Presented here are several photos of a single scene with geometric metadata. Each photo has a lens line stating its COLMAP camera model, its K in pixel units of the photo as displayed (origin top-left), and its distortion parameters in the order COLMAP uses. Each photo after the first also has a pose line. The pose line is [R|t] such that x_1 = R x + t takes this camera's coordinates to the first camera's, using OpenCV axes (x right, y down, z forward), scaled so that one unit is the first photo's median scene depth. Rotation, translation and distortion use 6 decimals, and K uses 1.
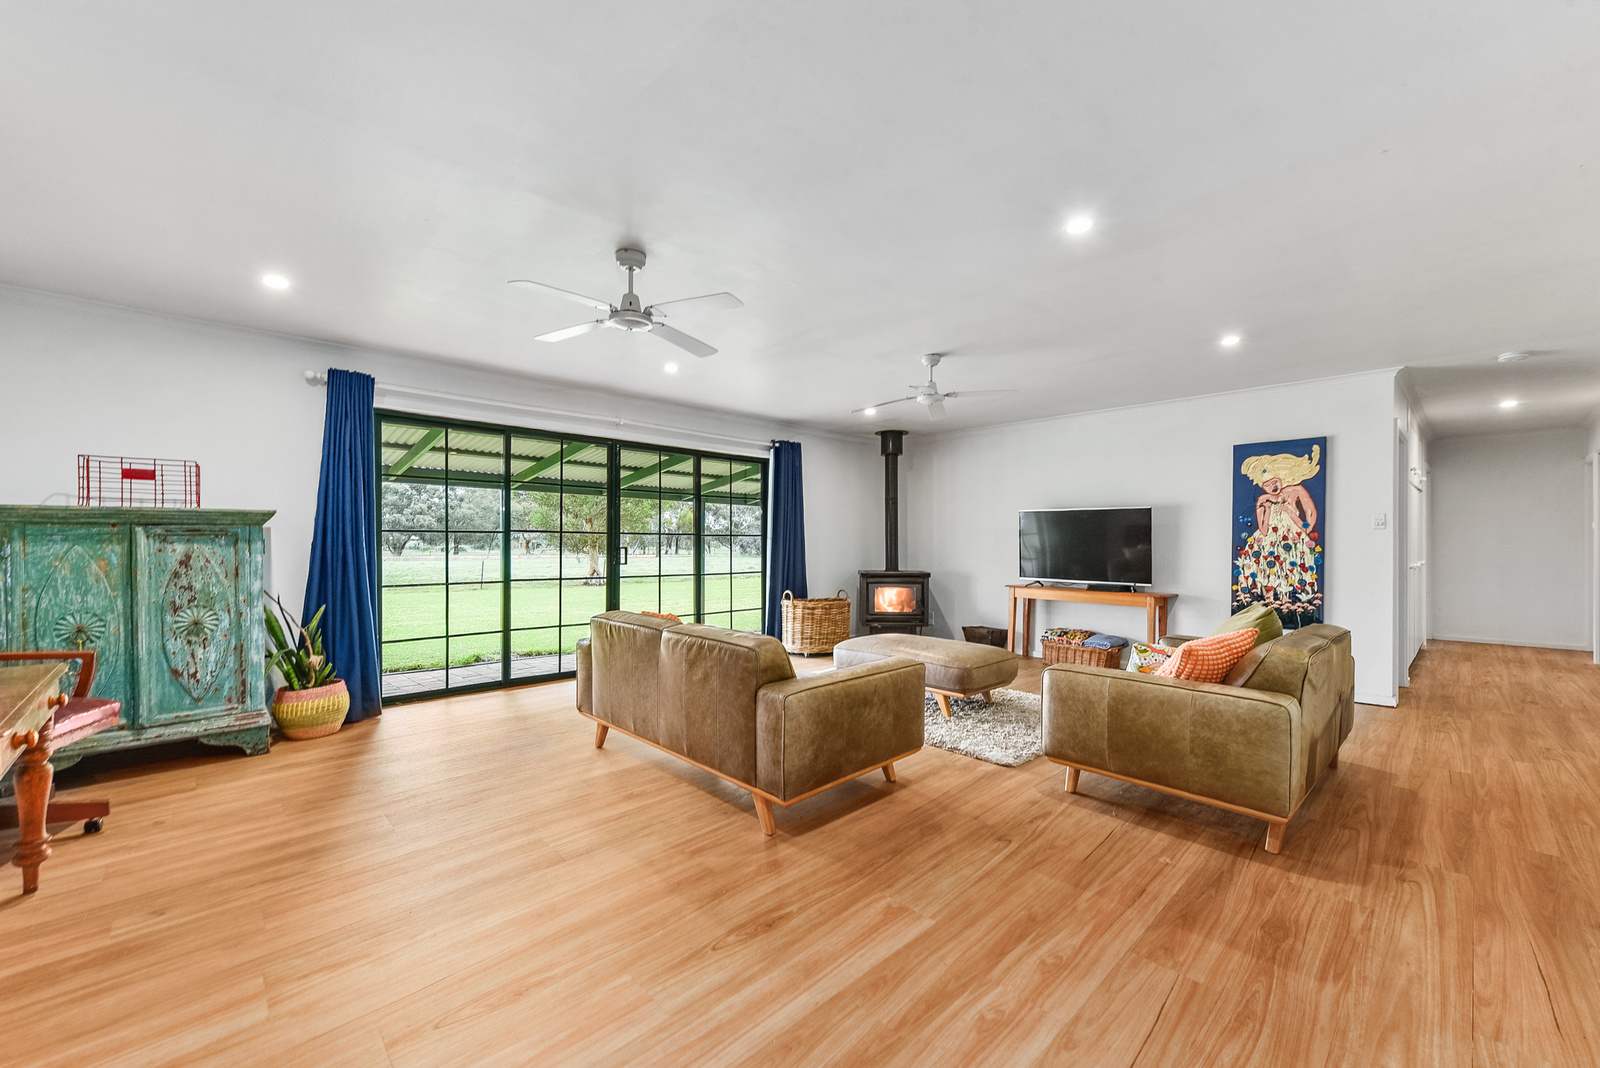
lens RADIAL K [[631.1, 0, 801.2], [0, 631.1, 541.1], [0, 0, 1]] dist [0.015178, -0.000042]
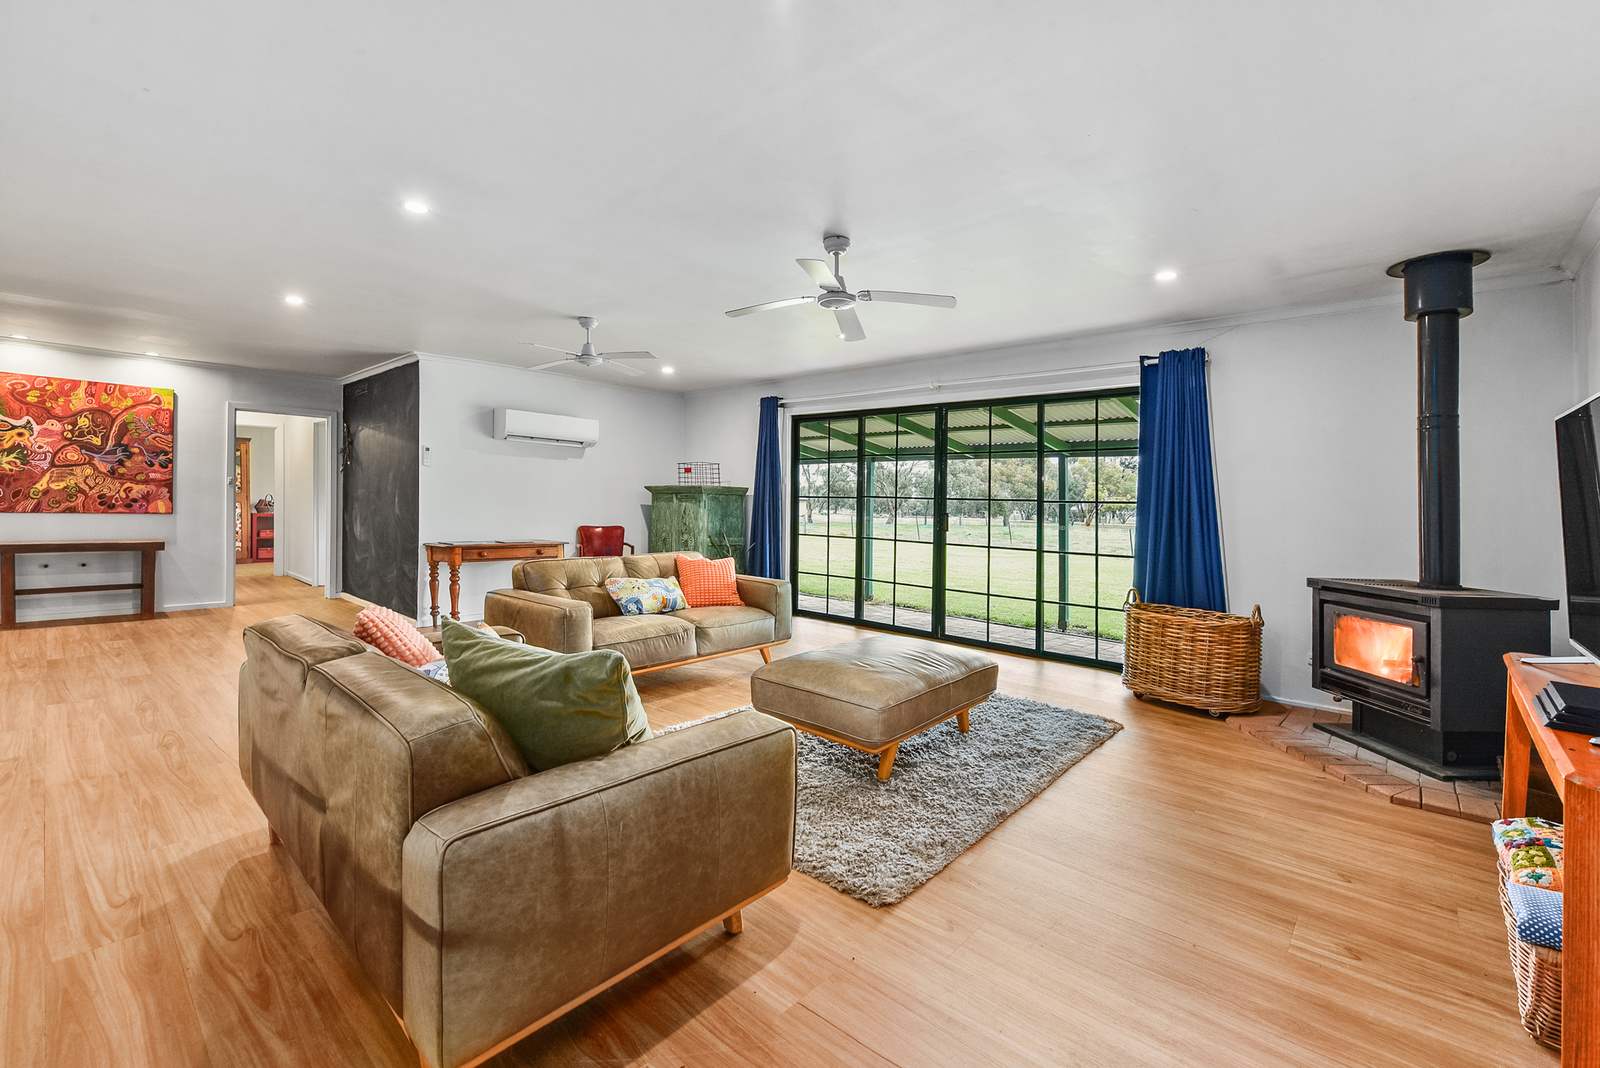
lens RADIAL K [[677.4, 0, 798.5], [0, 677.4, 503.2], [0, 0, 1]] dist [-0.000877, -0.000204]
pose [[0.081202, -0.005242, -0.996684, 0.807589], [-0.024246, 0.999680, -0.007233, 0.009338], [0.996403, 0.024753, 0.081049, 0.763598]]
